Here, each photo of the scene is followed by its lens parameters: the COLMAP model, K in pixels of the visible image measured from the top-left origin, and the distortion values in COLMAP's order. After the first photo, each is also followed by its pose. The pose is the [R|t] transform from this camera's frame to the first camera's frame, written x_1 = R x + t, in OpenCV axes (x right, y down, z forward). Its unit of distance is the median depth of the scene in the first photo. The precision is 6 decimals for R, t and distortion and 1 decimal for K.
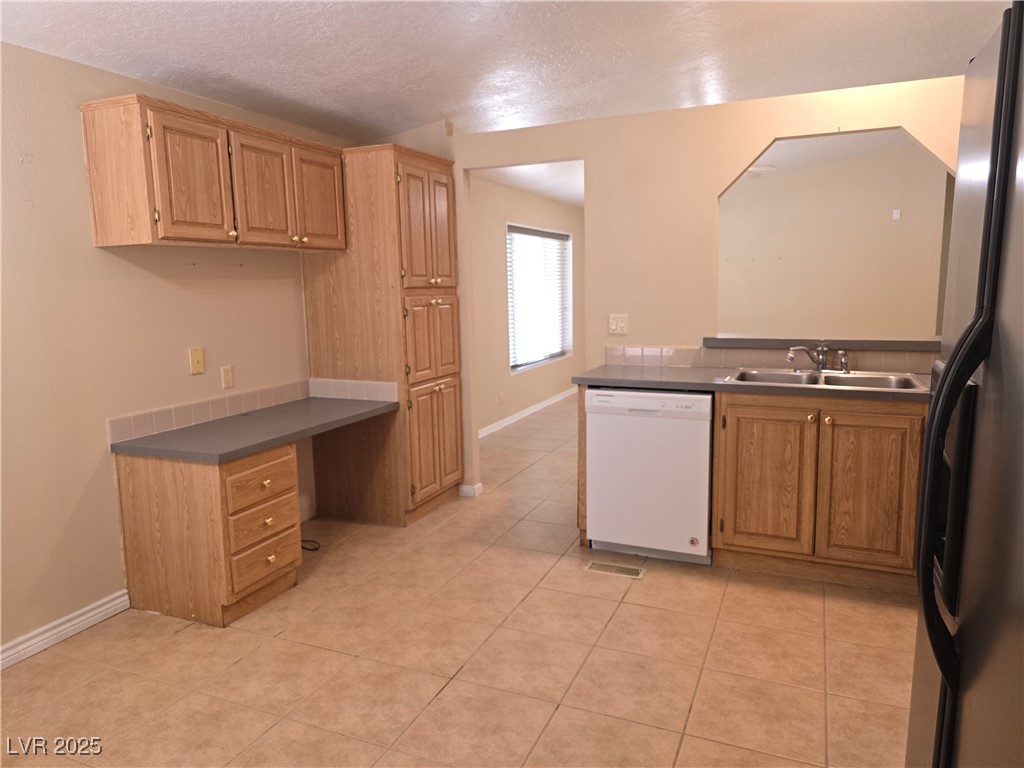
lens RADIAL K [[698.8, 0, 512.0], [0, 698.8, 384.0], [0, 0, 1]] dist [0.066329, -0.083188]
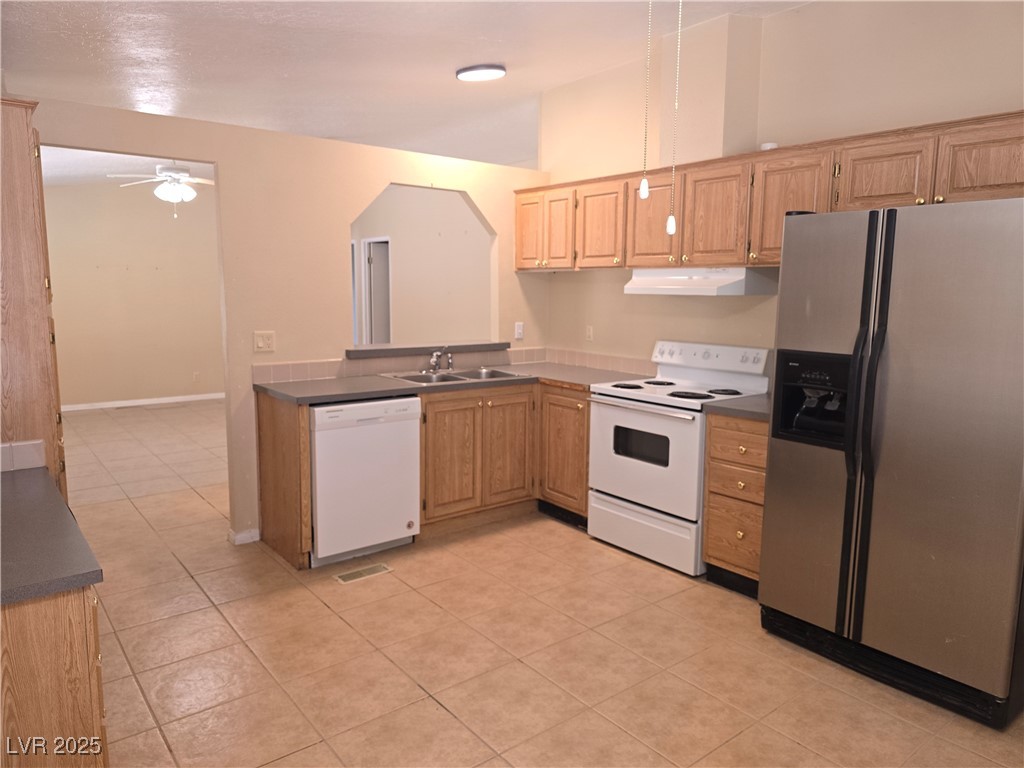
lens RADIAL K [[698.8, 0, 512.0], [0, 698.8, 384.0], [0, 0, 1]] dist [0.066329, -0.083188]
pose [[0.466587, -0.101233, 0.878663, -0.688790], [0.108913, 0.992444, 0.056507, -0.056042], [-0.877744, 0.069333, 0.474087, 0.303238]]
